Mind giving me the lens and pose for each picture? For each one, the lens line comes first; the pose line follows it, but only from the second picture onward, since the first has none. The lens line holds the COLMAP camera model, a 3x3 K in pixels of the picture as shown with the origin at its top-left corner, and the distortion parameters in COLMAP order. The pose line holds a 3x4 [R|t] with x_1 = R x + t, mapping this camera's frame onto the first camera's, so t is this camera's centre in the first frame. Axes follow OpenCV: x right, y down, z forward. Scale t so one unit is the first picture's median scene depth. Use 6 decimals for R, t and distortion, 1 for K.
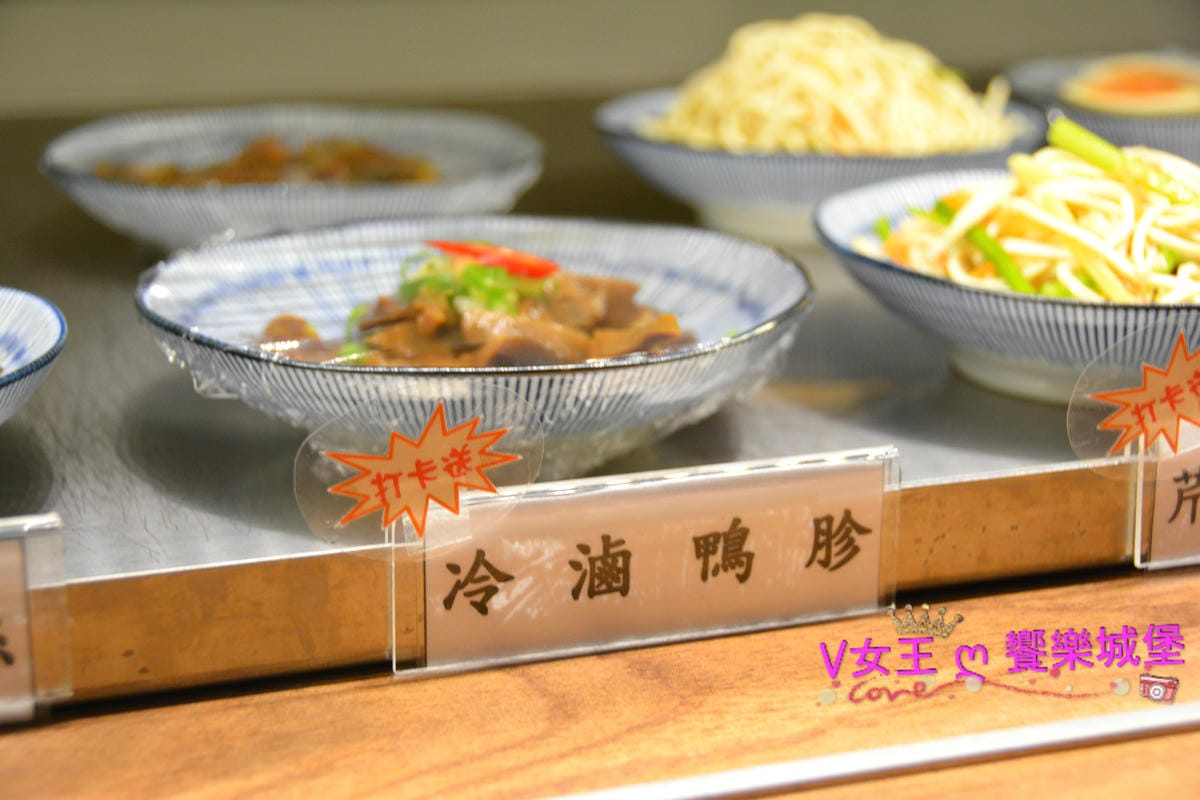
lens RADIAL K [[2231.7, 0, 595.7], [0, 2231.7, 401.9], [0, 0, 1]] dist [0.148785, 0.000000]
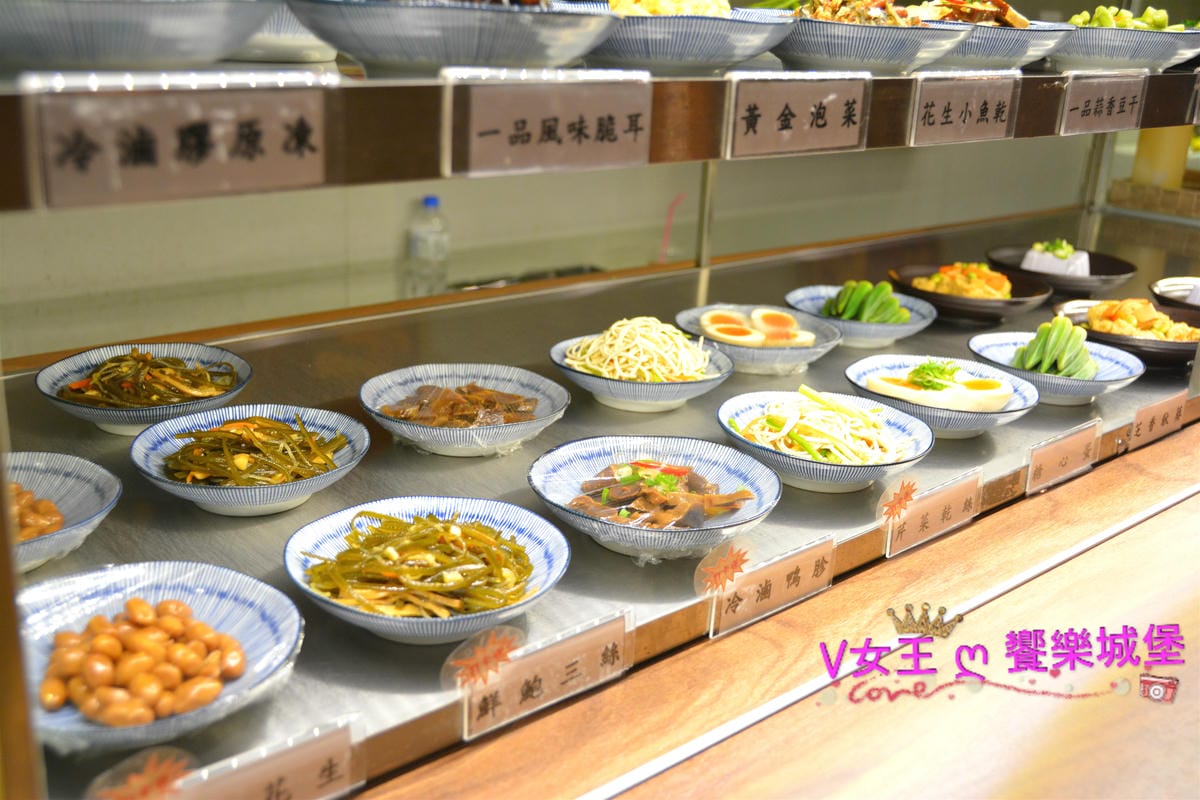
lens RADIAL K [[1236.0, 0, 600.4], [0, 1236.0, 405.3], [0, 0, 1]] dist [-0.042227, 0.000000]
pose [[0.915917, -0.077545, 0.393806, -0.774586], [0.053857, 0.996031, 0.070869, -0.279154], [-0.397738, -0.043701, 0.916458, -0.353731]]
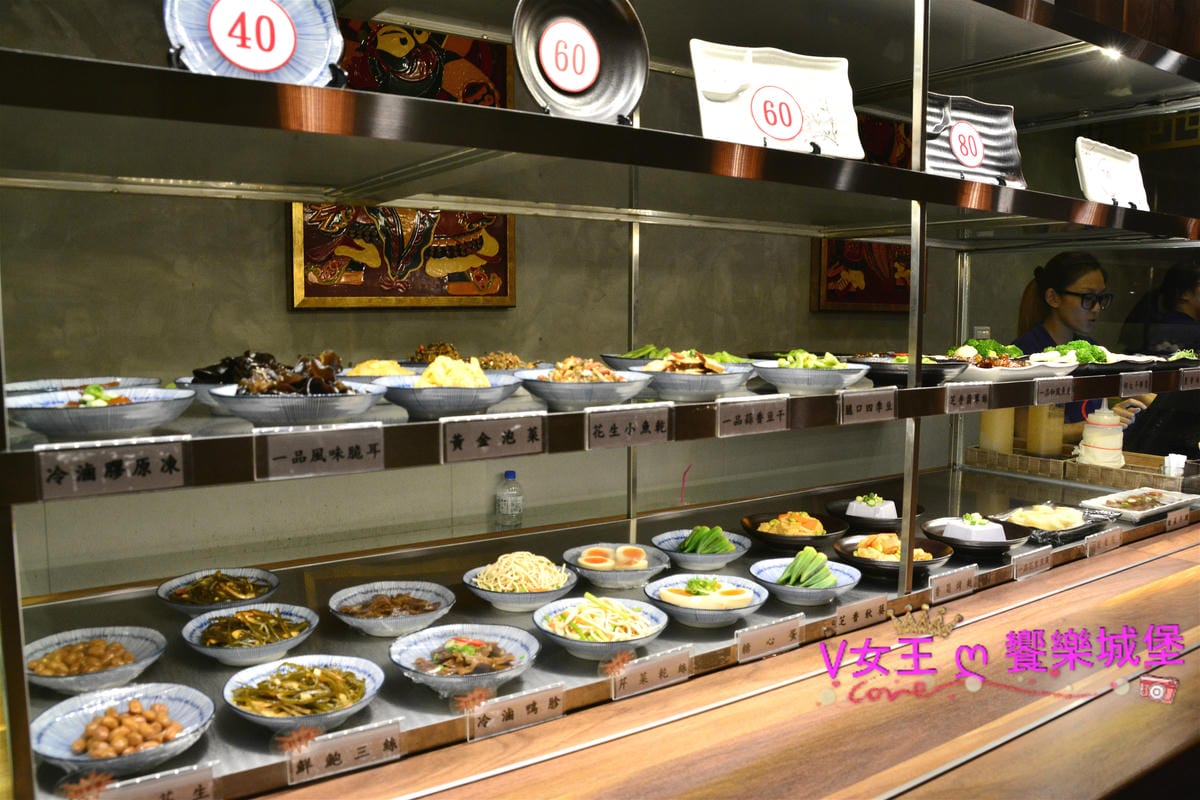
lens RADIAL K [[941.0, 0, 629.6], [0, 941.0, 419.6], [0, 0, 1]] dist [-0.155754, 0.081626]
pose [[0.955755, -0.021315, 0.293389, -0.307302], [0.067499, 0.986651, -0.148203, -0.231773], [-0.286314, 0.161450, 0.944436, -1.020690]]
